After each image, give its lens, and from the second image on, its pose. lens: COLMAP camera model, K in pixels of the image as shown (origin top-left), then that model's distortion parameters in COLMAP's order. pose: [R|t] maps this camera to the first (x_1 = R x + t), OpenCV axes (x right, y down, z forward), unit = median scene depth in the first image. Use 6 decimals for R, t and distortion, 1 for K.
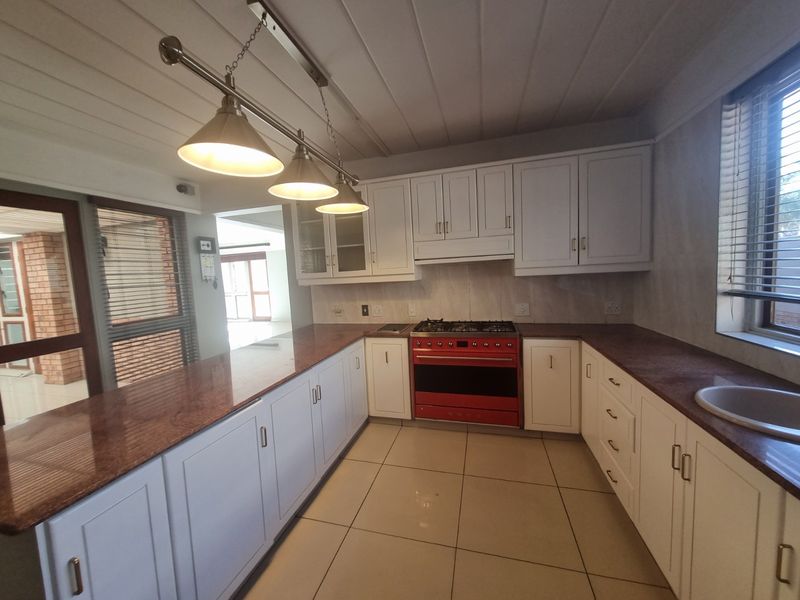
lens RADIAL K [[308.2, 0, 398.7], [0, 308.2, 296.6], [0, 0, 1]] dist [0.000300, 0.000007]
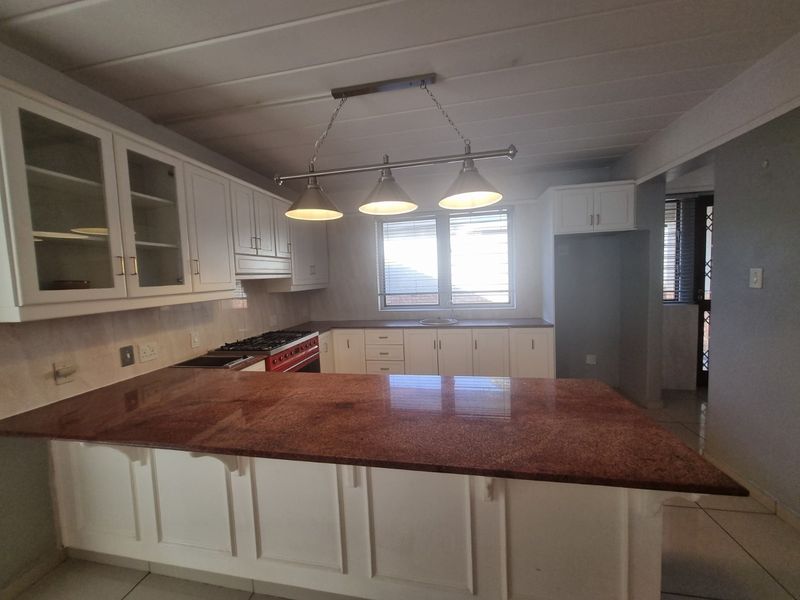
lens RADIAL K [[308.2, 0, 399.3], [0, 308.2, 297.7], [0, 0, 1]] dist [0.000300, 0.000007]
pose [[-0.077417, -0.015311, 0.996881, -0.801992], [0.133430, 0.990728, 0.025578, -0.011889], [-0.988030, 0.134994, -0.074656, 0.574386]]
